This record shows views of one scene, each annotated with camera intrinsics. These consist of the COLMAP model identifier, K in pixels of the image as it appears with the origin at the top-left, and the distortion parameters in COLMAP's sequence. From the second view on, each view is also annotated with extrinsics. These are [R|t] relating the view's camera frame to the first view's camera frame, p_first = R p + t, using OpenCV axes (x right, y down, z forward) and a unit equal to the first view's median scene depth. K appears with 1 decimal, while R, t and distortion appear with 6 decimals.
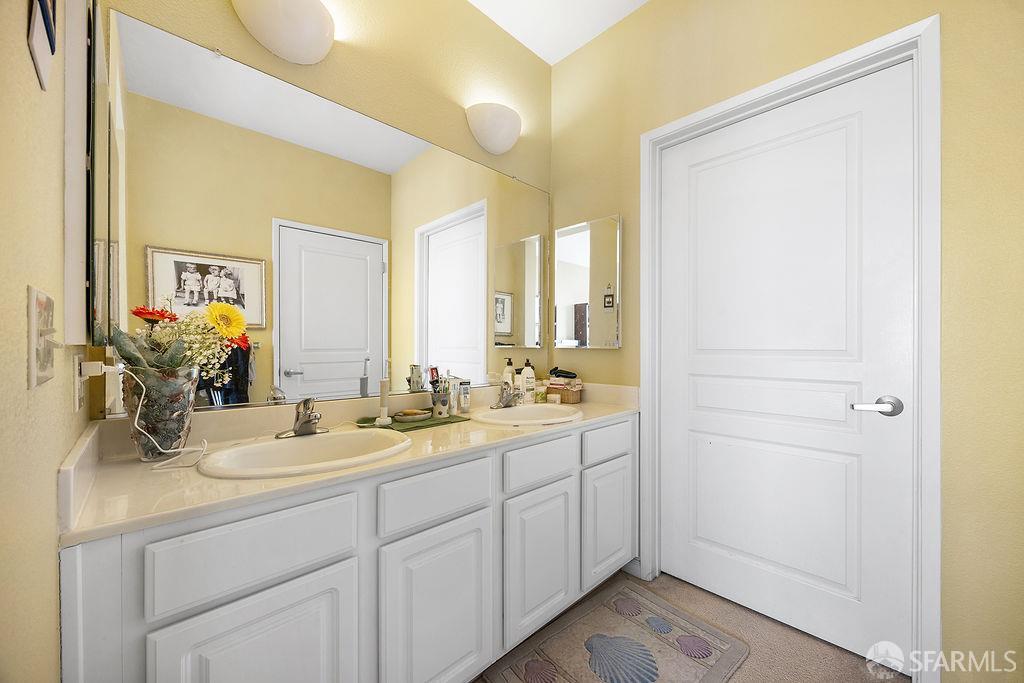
lens RADIAL K [[394.5, 0, 513.9], [0, 394.5, 348.5], [0, 0, 1]] dist [0.001805, 0.000185]
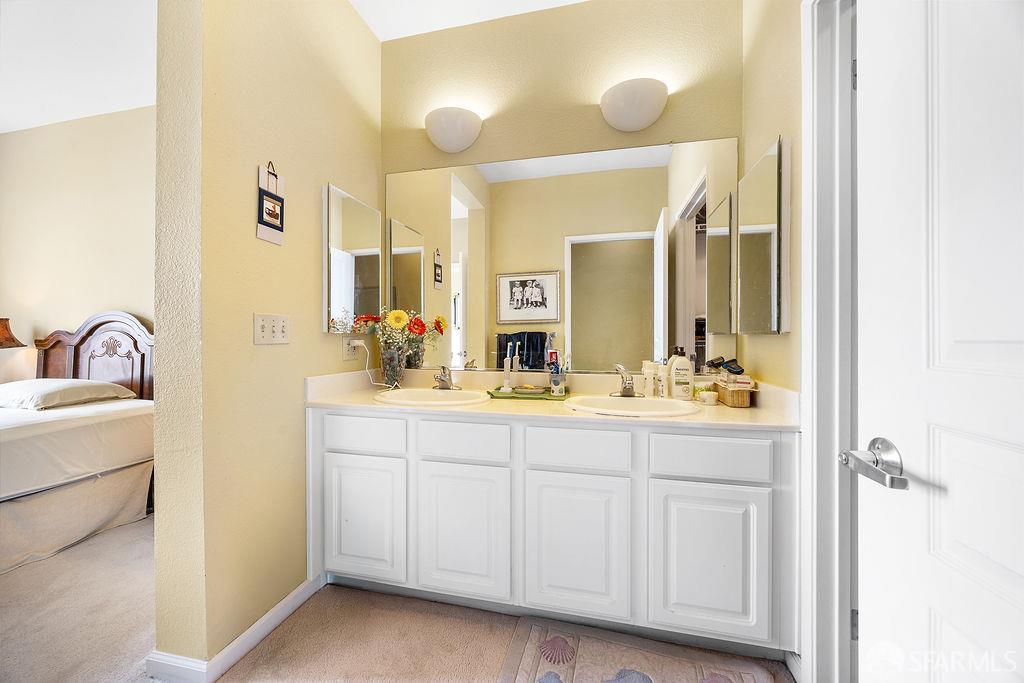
lens RADIAL K [[394.5, 0, 508.6], [0, 394.5, 338.7], [0, 0, 1]] dist [0.001805, 0.000185]
pose [[0.524815, -0.000619, -0.851216, 0.452729], [-0.003174, 0.999991, -0.002684, 0.009201], [0.851210, 0.004110, 0.524809, 0.181935]]
